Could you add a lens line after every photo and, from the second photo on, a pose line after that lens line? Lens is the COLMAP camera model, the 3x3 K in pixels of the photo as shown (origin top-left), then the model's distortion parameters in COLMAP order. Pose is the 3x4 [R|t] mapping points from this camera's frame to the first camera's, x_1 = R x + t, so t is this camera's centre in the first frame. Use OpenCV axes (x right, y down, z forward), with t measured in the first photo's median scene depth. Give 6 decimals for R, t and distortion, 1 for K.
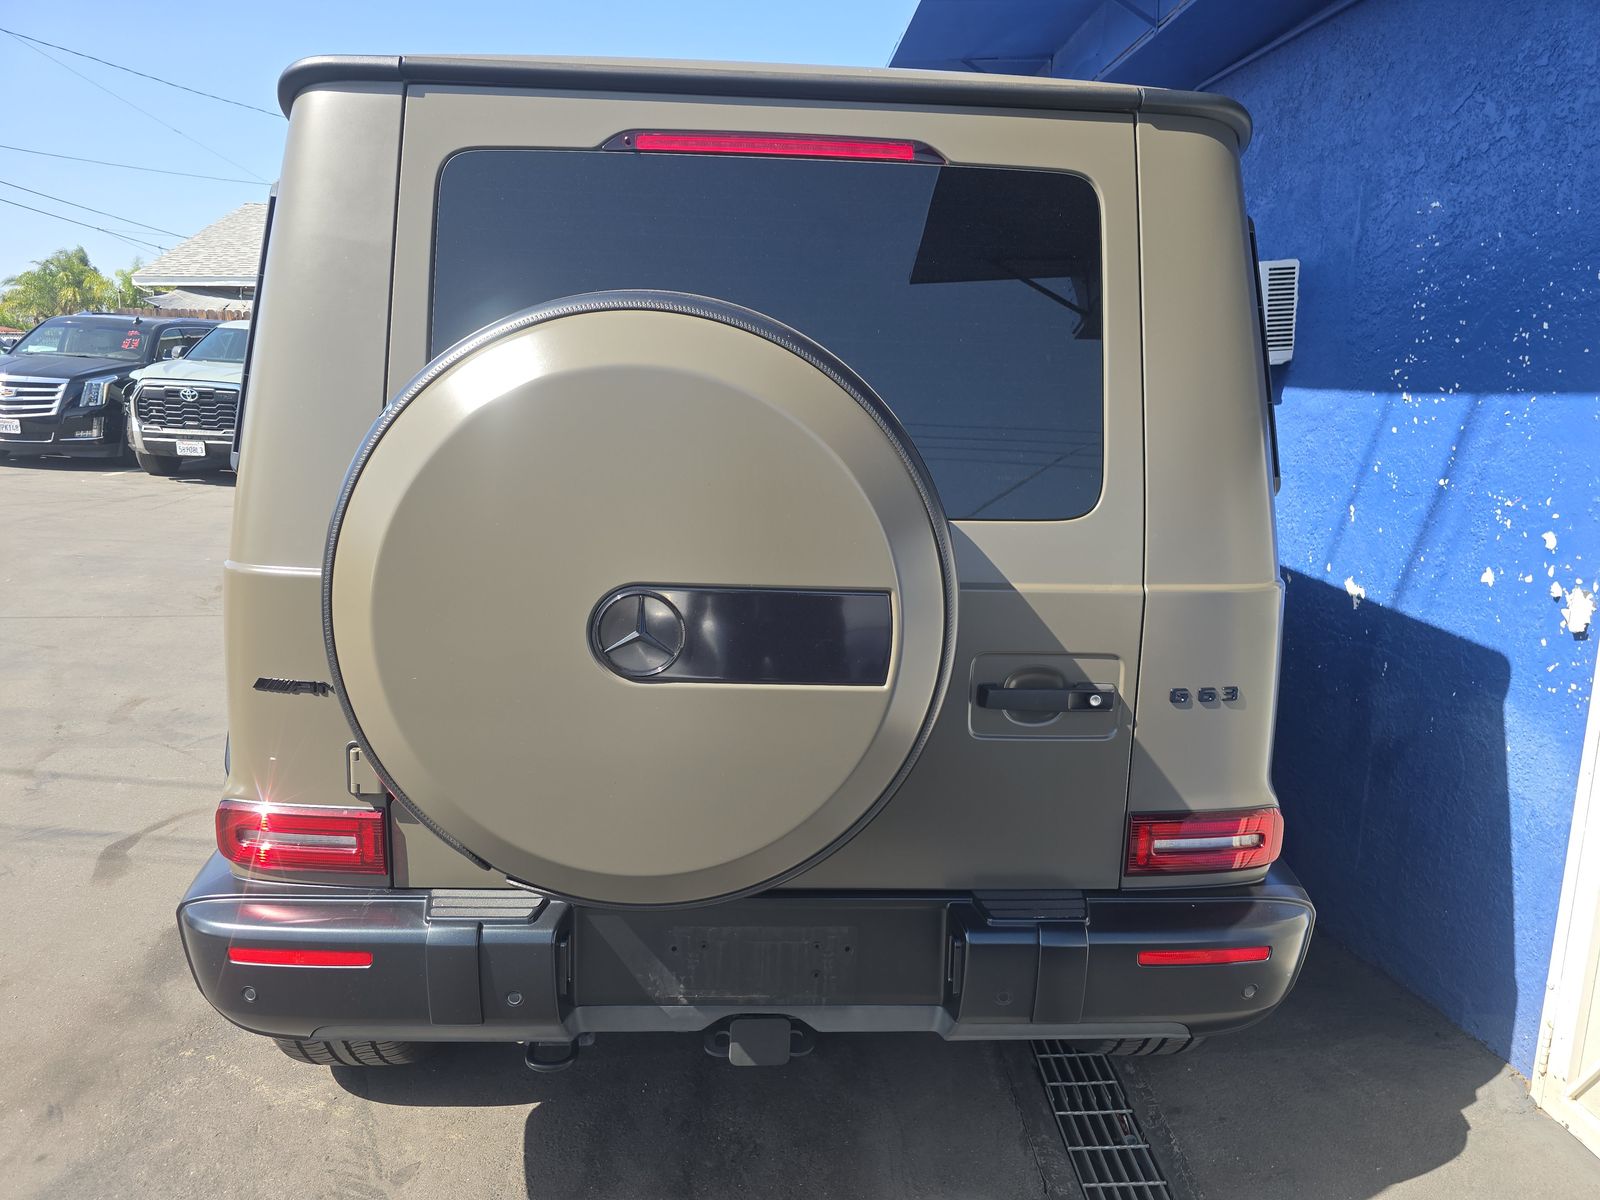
lens RADIAL K [[1084.7, 0, 800.0], [0, 1084.7, 600.0], [0, 0, 1]] dist [0.029265, -0.005722]
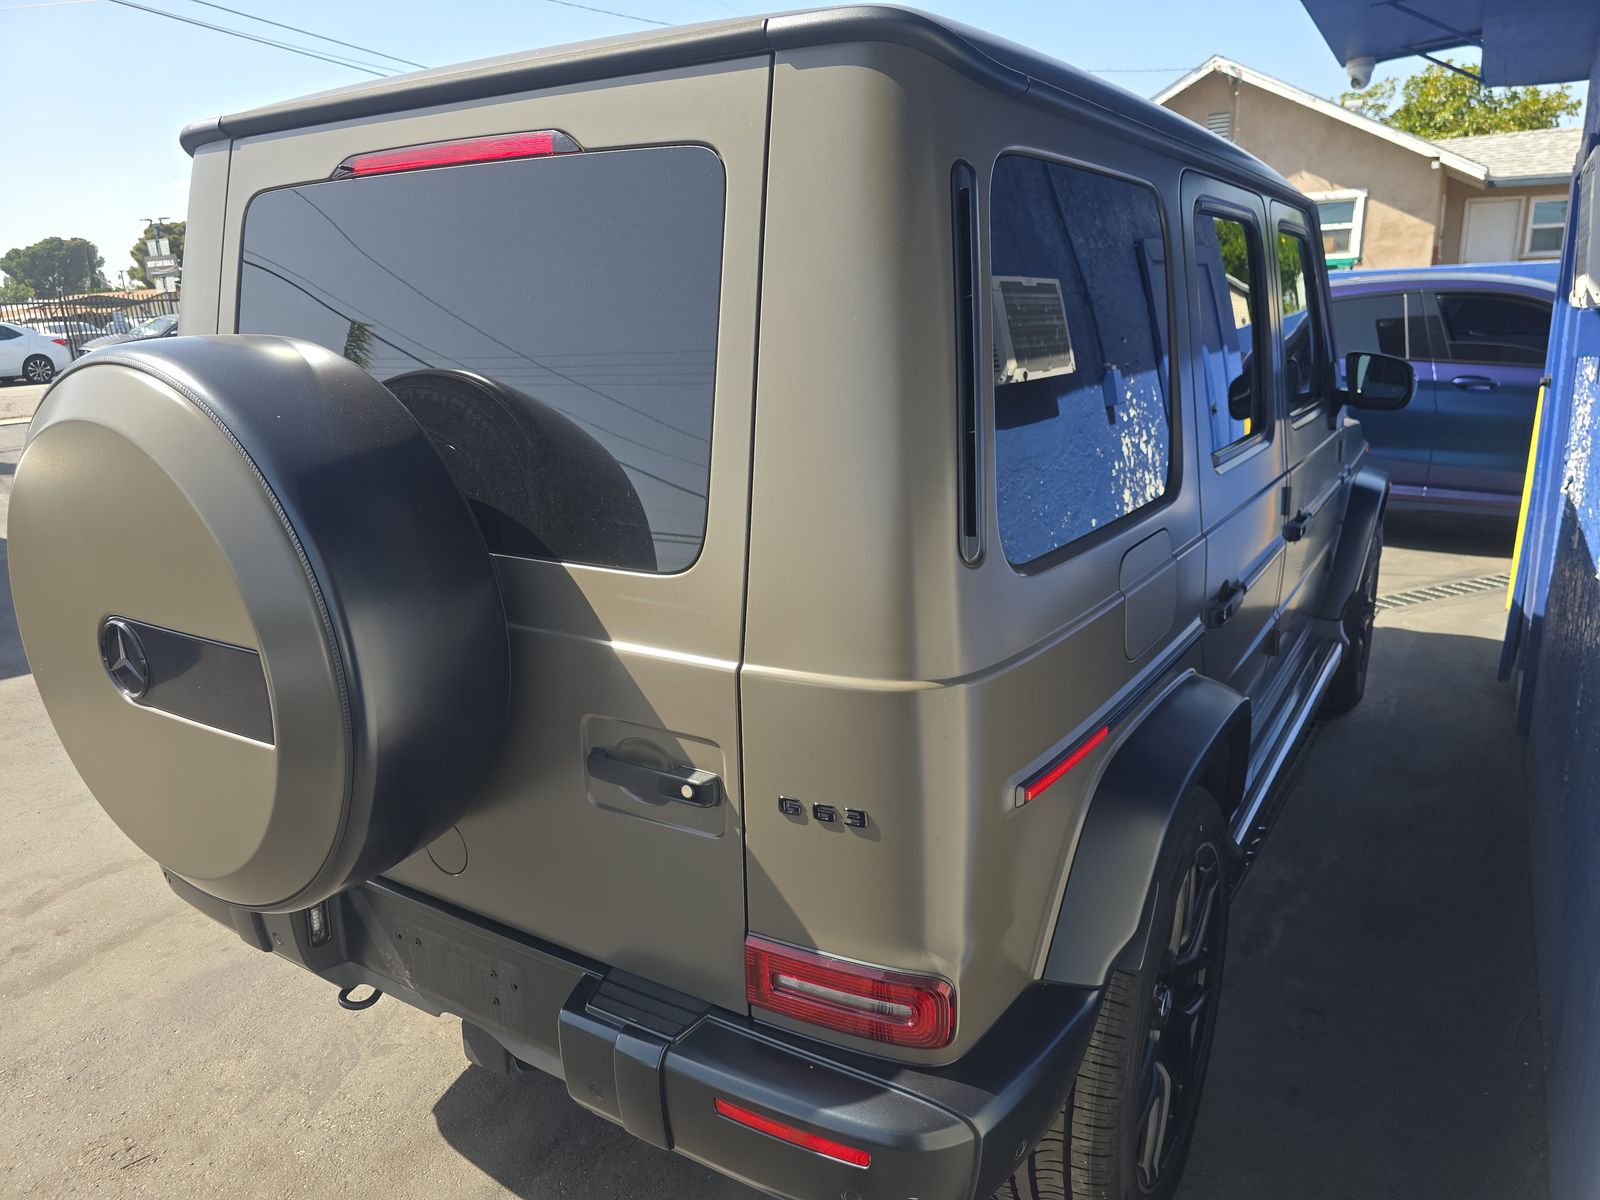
lens RADIAL K [[1084.7, 0, 800.0], [0, 1084.7, 600.0], [0, 0, 1]] dist [0.029265, -0.005722]
pose [[0.818102, 0.109208, -0.564609, 0.783906], [-0.069864, 0.993405, 0.090916, -0.132885], [0.570814, -0.034933, 0.820336, 0.365557]]
